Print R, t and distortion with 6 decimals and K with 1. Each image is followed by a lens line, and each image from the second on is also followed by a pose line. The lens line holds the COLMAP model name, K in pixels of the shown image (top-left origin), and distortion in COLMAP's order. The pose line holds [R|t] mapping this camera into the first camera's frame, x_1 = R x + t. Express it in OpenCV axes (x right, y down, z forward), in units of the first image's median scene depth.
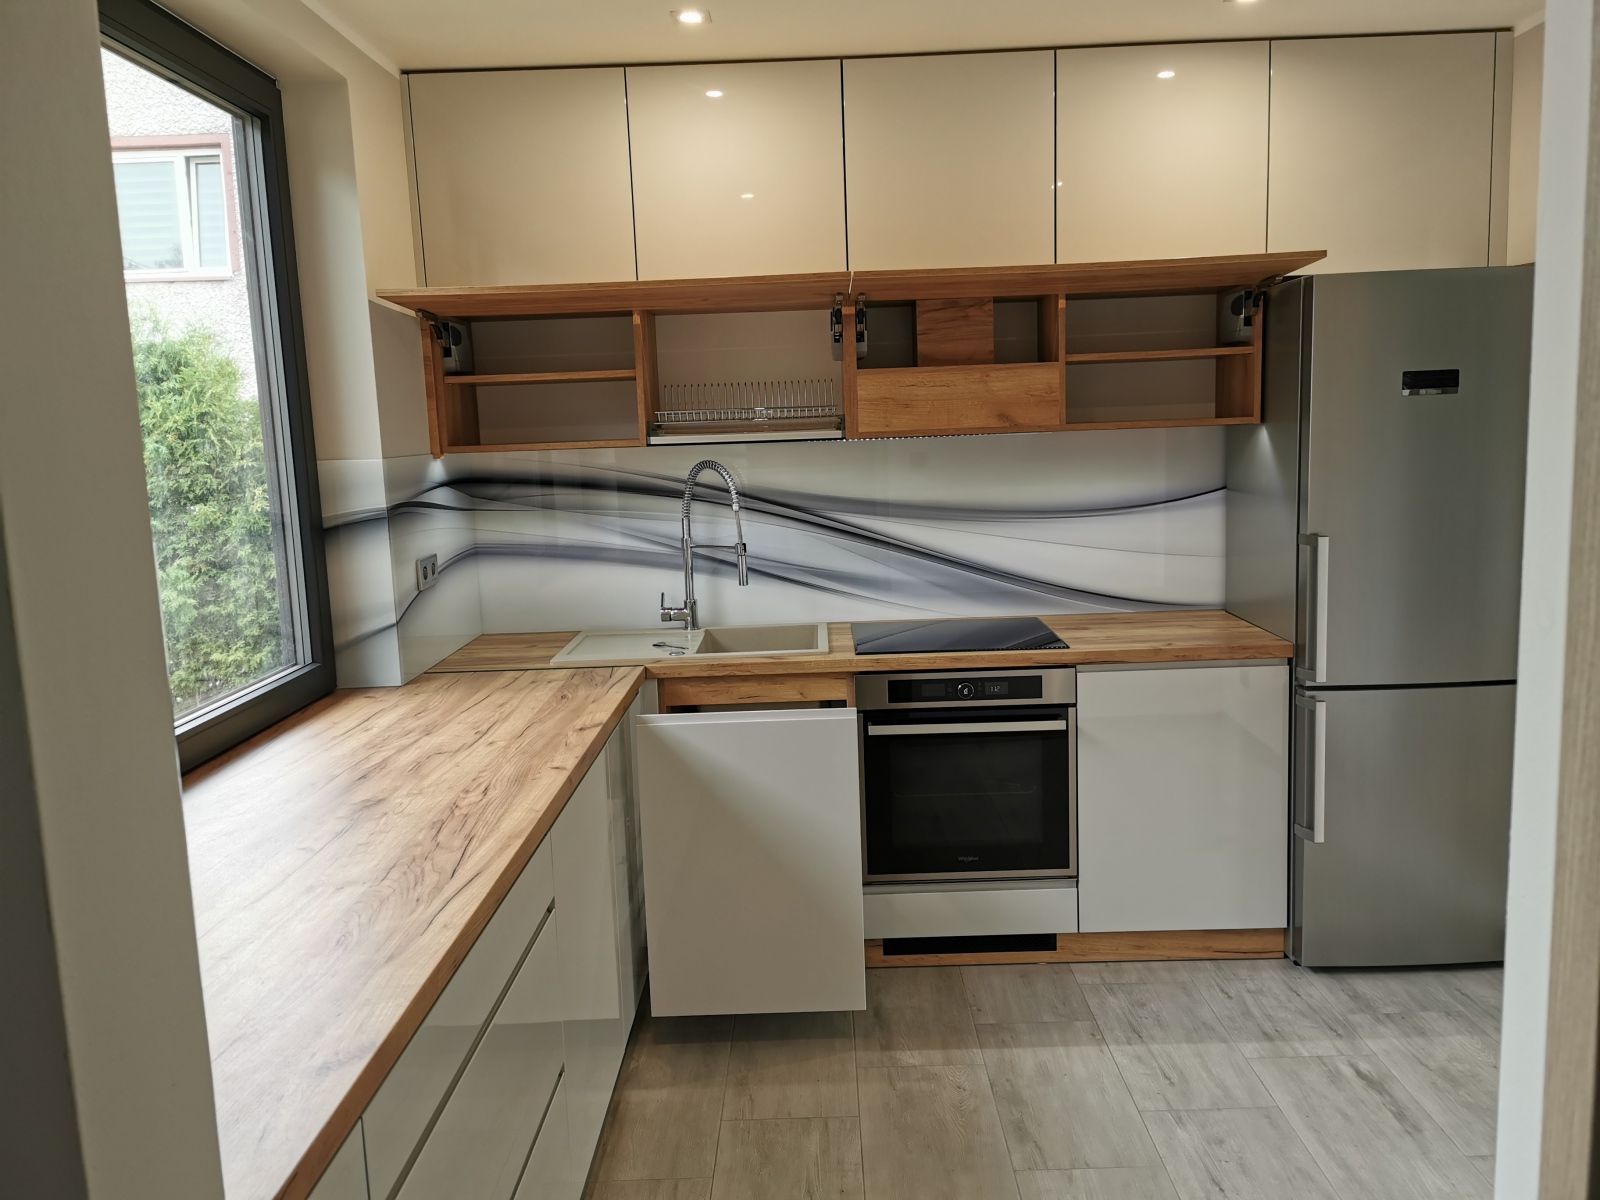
lens RADIAL K [[1243.6, 0, 807.4], [0, 1243.6, 589.9], [0, 0, 1]] dist [0.068307, -0.085679]
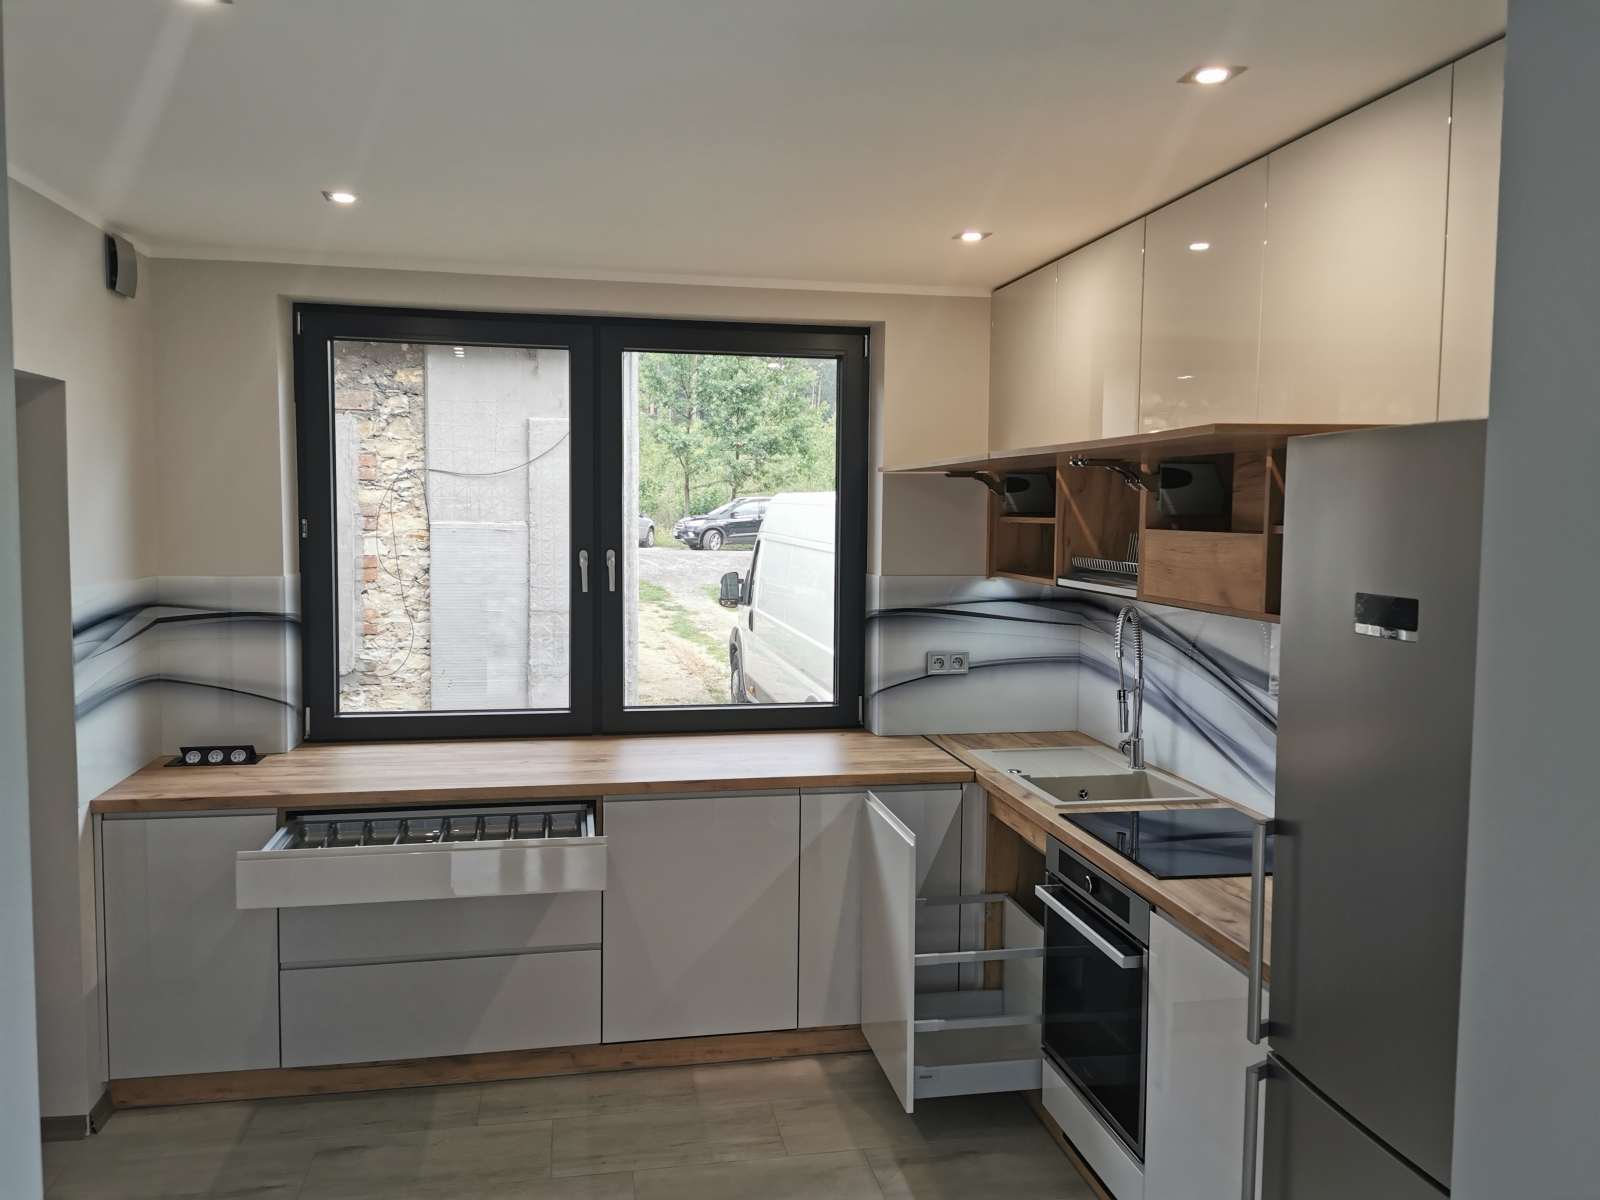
lens RADIAL K [[1243.6, 0, 808.9], [0, 1243.6, 592.7], [0, 0, 1]] dist [0.068307, -0.085679]
pose [[0.187315, 0.108035, -0.976341, 0.975517], [-0.152906, 0.985025, 0.079661, -0.174324], [0.970326, 0.134367, 0.201029, 0.597899]]
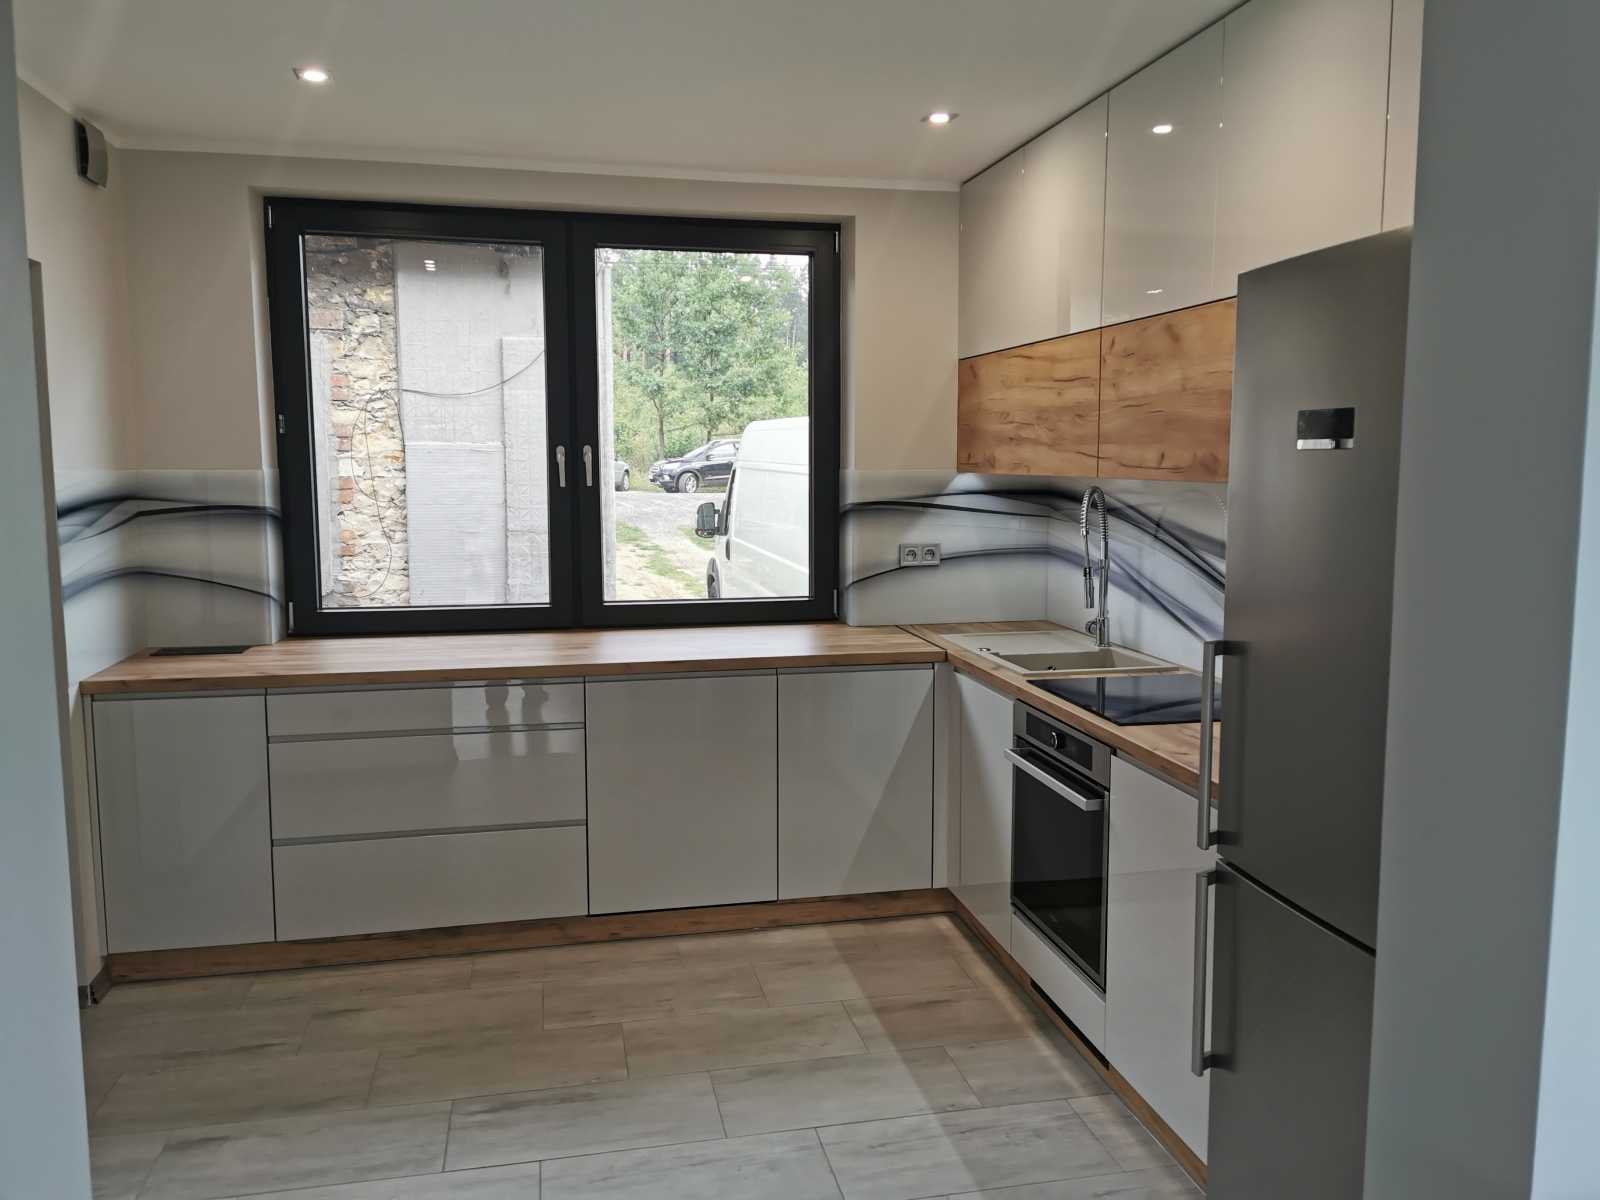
lens RADIAL K [[1243.6, 0, 814.7], [0, 1243.6, 591.5], [0, 0, 1]] dist [0.068307, -0.085679]
pose [[0.211050, 0.143965, -0.966816, 1.011507], [-0.142640, 0.983043, 0.115243, -0.117099], [0.967012, 0.113585, 0.228006, 0.601911]]
